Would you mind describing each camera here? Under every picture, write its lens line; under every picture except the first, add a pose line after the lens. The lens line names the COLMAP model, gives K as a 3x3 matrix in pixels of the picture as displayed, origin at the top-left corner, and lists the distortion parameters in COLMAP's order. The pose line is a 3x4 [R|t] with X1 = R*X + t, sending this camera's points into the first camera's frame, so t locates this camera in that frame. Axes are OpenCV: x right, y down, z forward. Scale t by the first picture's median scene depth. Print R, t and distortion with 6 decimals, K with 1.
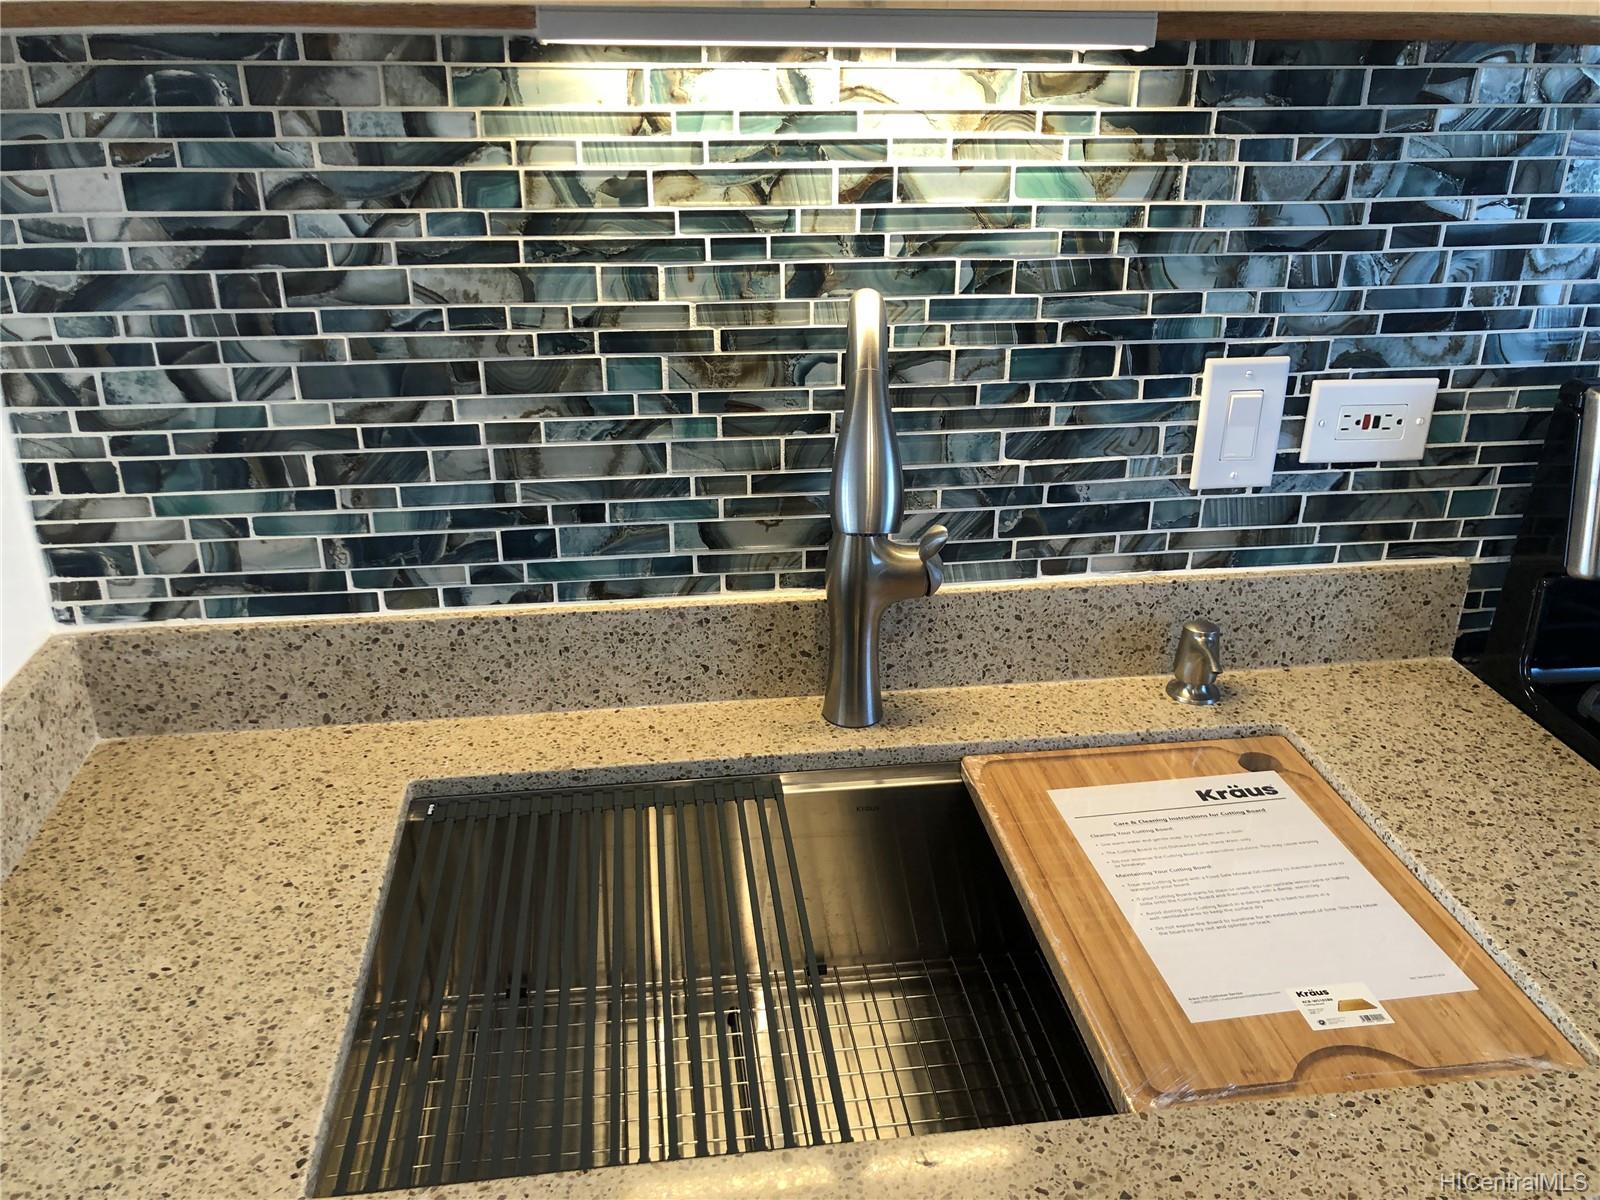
lens RADIAL K [[1303.5, 0, 800.0], [0, 1303.5, 600.0], [0, 0, 1]] dist [0.009439, -0.004222]
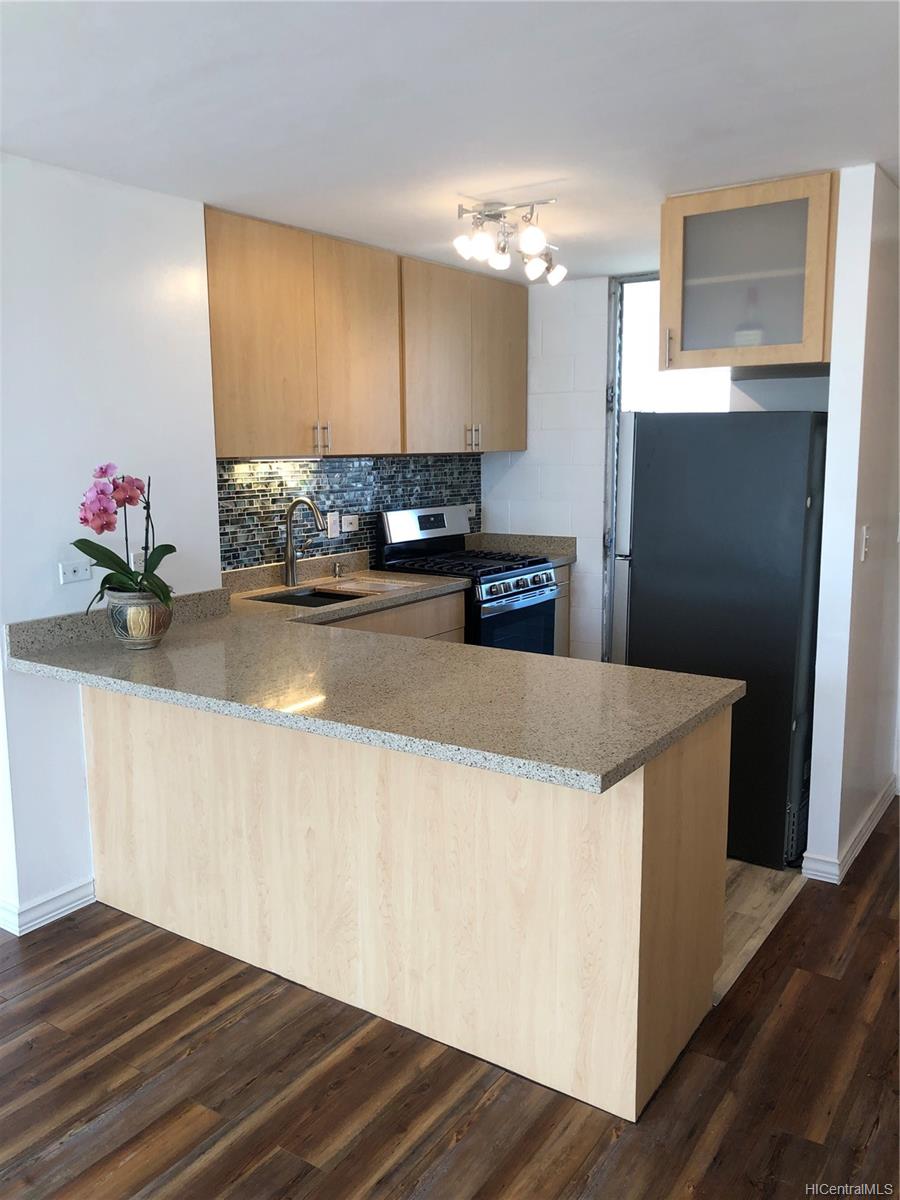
lens RADIAL K [[1004.6, 0, 450.0], [0, 1004.6, 600.0], [0, 0, 1]] dist [0.022498, -0.003864]
pose [[0.667215, -0.125658, 0.734190, -2.540838], [0.308235, 0.943893, -0.118567, 0.834242], [-0.678098, 0.305412, 0.668511, -2.089565]]
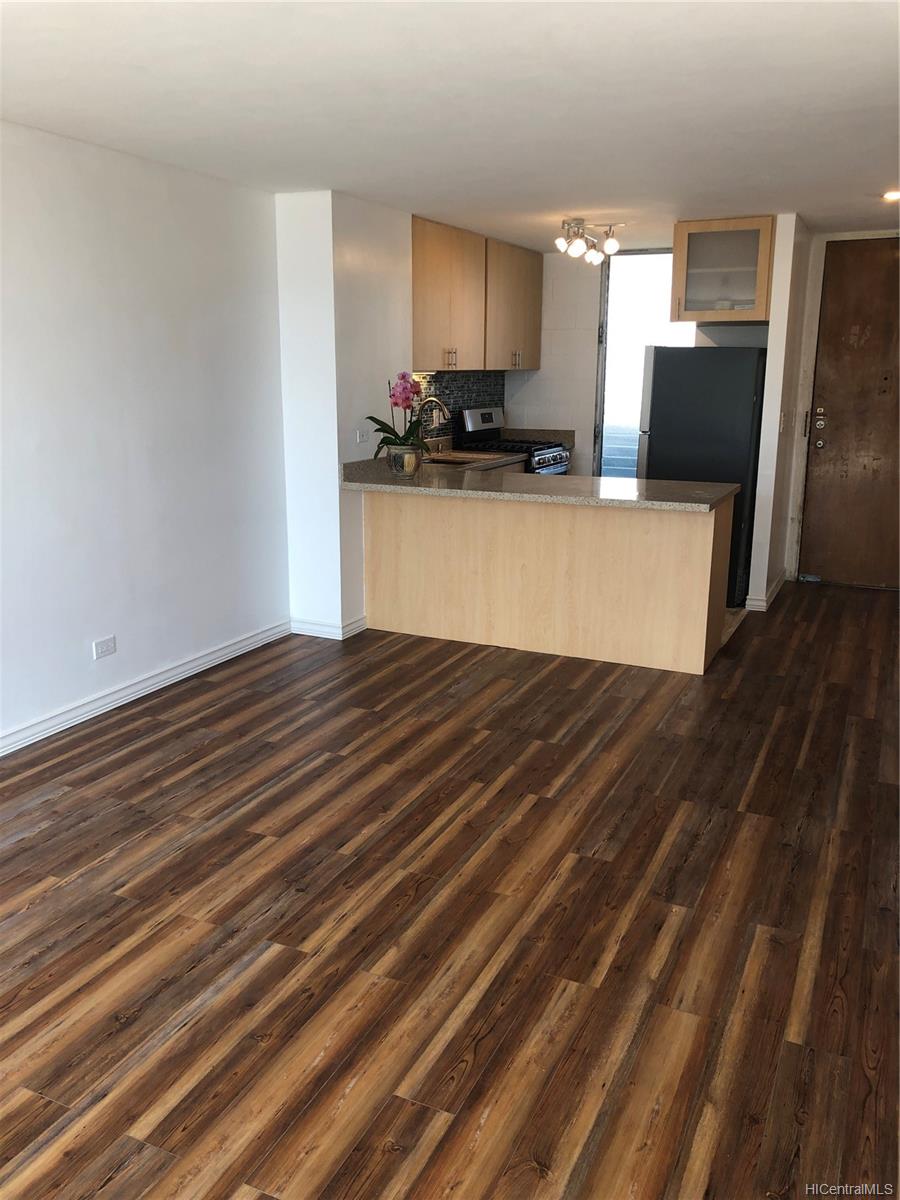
lens RADIAL K [[977.7, 0, 450.0], [0, 977.7, 600.0], [0, 0, 1]] dist [0.009439, -0.004222]
pose [[0.553197, -0.197696, 0.809252, -5.016189], [0.333878, 0.942614, 0.002040, 0.998275], [-0.763216, 0.269063, 0.587458, -2.454541]]
